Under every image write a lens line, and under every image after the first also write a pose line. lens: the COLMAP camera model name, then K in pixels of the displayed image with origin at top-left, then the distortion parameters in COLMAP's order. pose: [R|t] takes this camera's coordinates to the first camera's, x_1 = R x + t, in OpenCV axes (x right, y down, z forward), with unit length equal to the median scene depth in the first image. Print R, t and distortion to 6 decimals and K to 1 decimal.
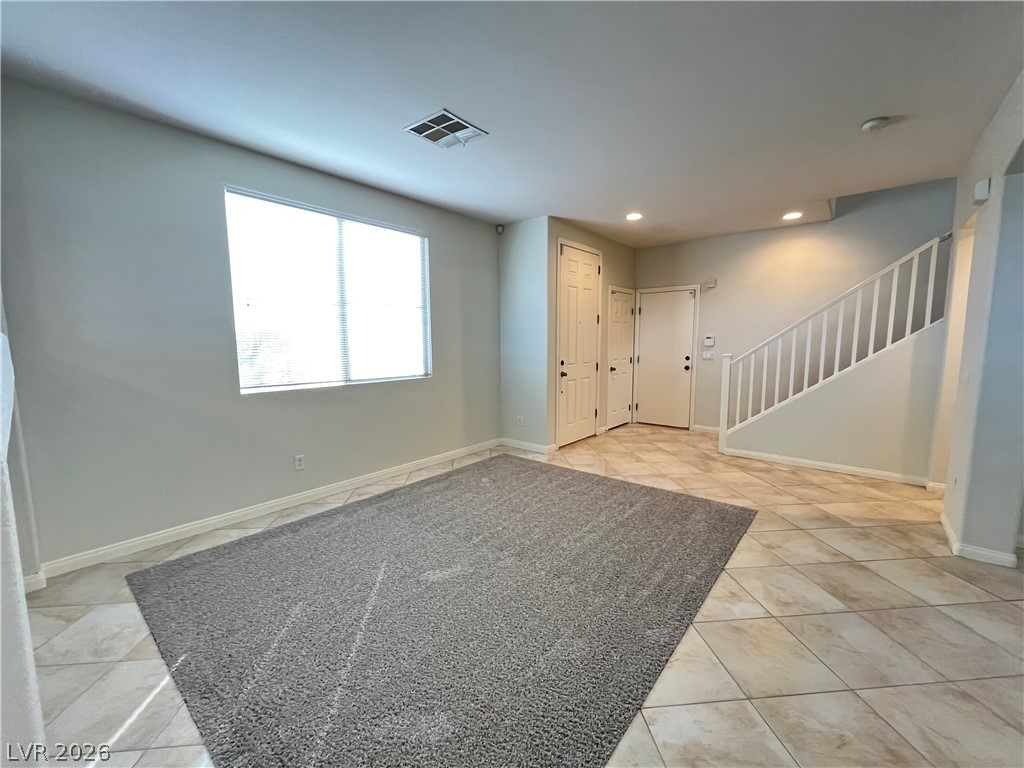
lens RADIAL K [[415.7, 0, 512.7], [0, 415.7, 384.8], [0, 0, 1]] dist [-0.002929, 0.000055]
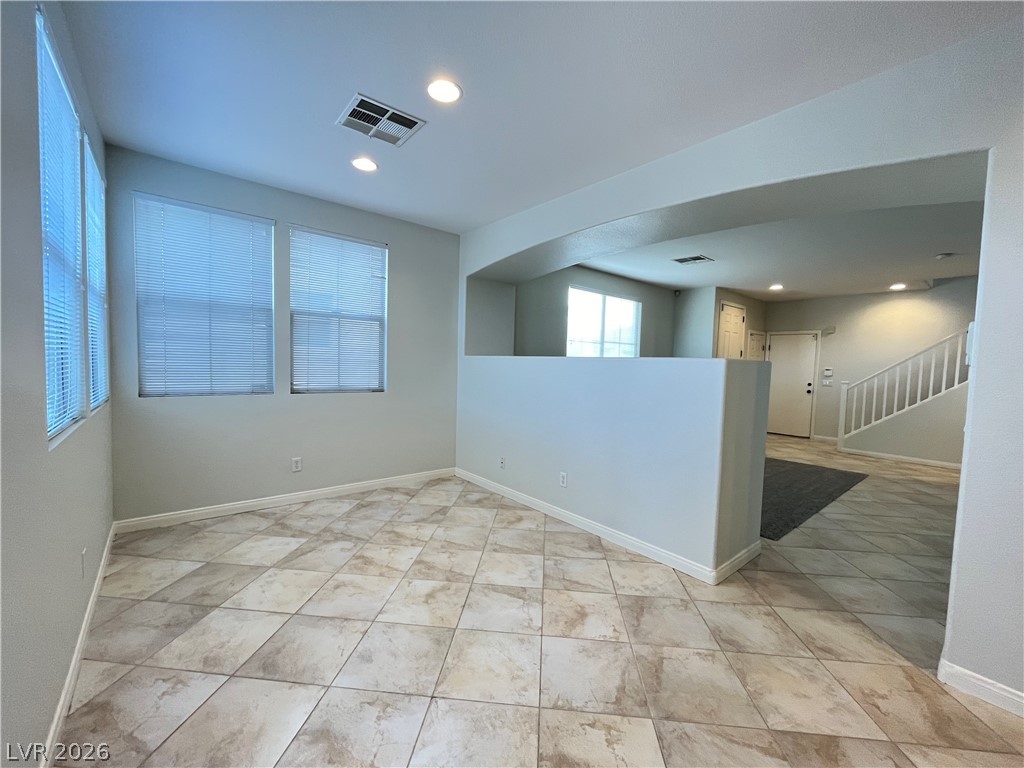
lens RADIAL K [[415.7, 0, 512.7], [0, 415.7, 384.8], [0, 0, 1]] dist [-0.002929, 0.000055]
pose [[0.983406, 0.043060, -0.176236, -0.383503], [-0.052787, 0.997309, -0.050879, 0.075379], [0.173571, 0.059337, 0.983032, -0.647423]]
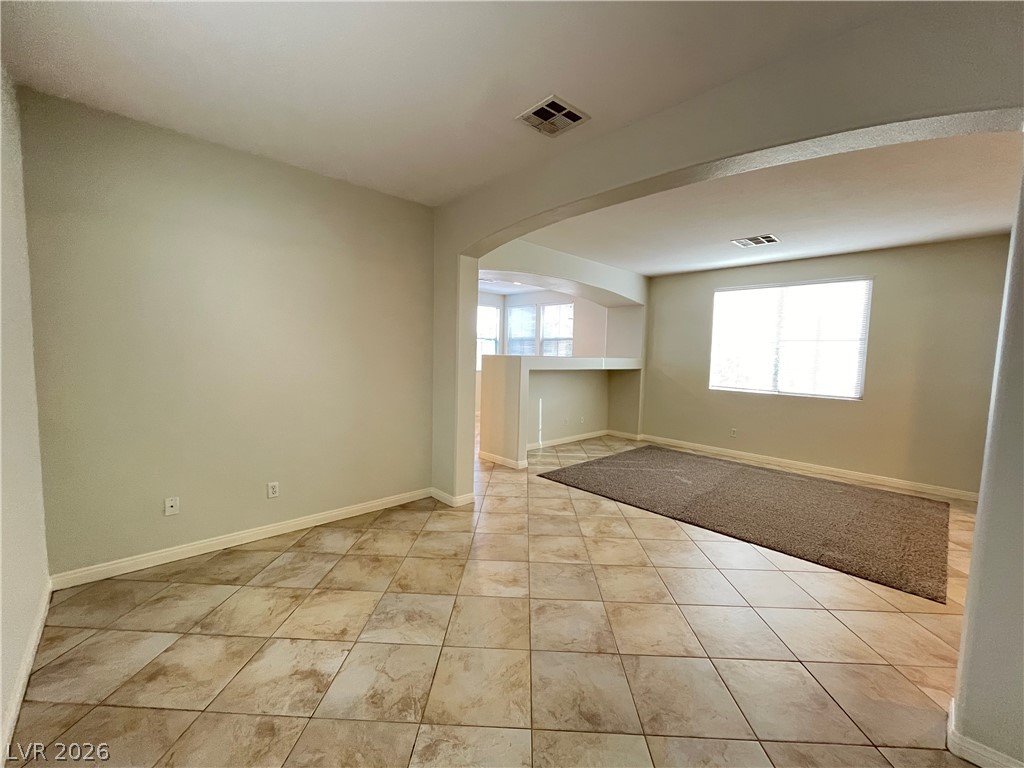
lens RADIAL K [[415.7, 0, 512.7], [0, 415.7, 384.8], [0, 0, 1]] dist [-0.002929, 0.000055]
pose [[-0.117443, 0.078327, -0.989986, 1.016971], [-0.135145, 0.986350, 0.094072, -0.039546], [0.983841, 0.144839, -0.105254, 0.183004]]
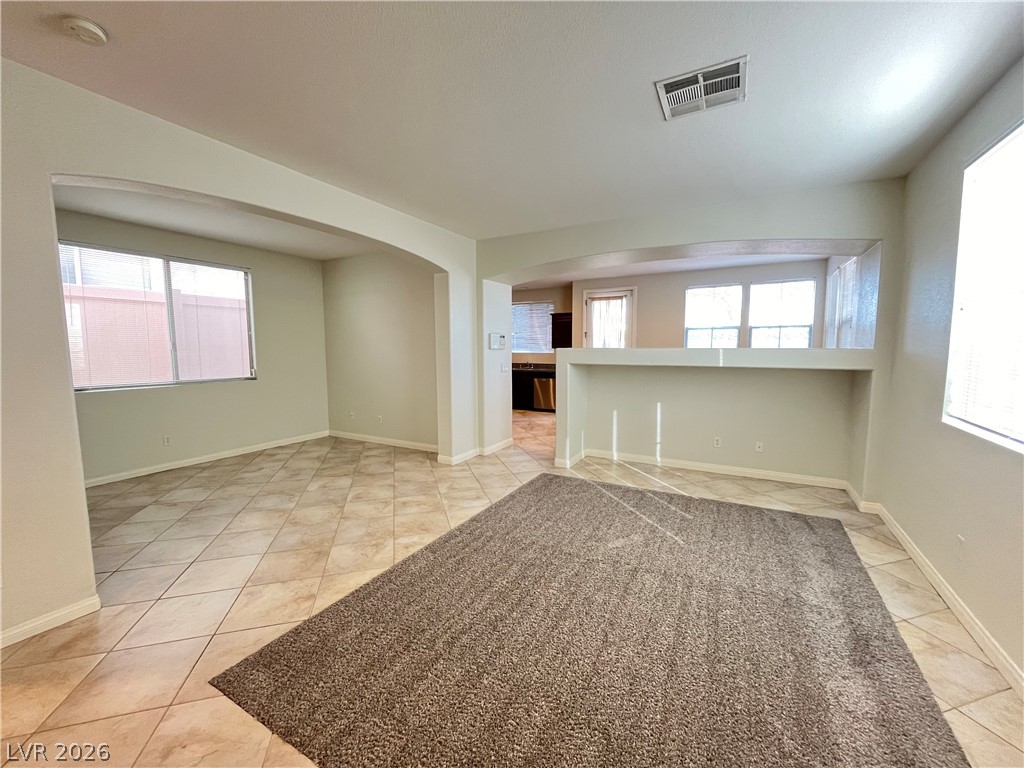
lens RADIAL K [[415.7, 0, 512.7], [0, 415.7, 384.8], [0, 0, 1]] dist [-0.002929, 0.000055]
pose [[-0.982006, 0.025543, -0.187115, 0.214294], [-0.012806, 0.979524, 0.200921, -0.136549], [0.188416, 0.199702, -0.961571, 1.105000]]
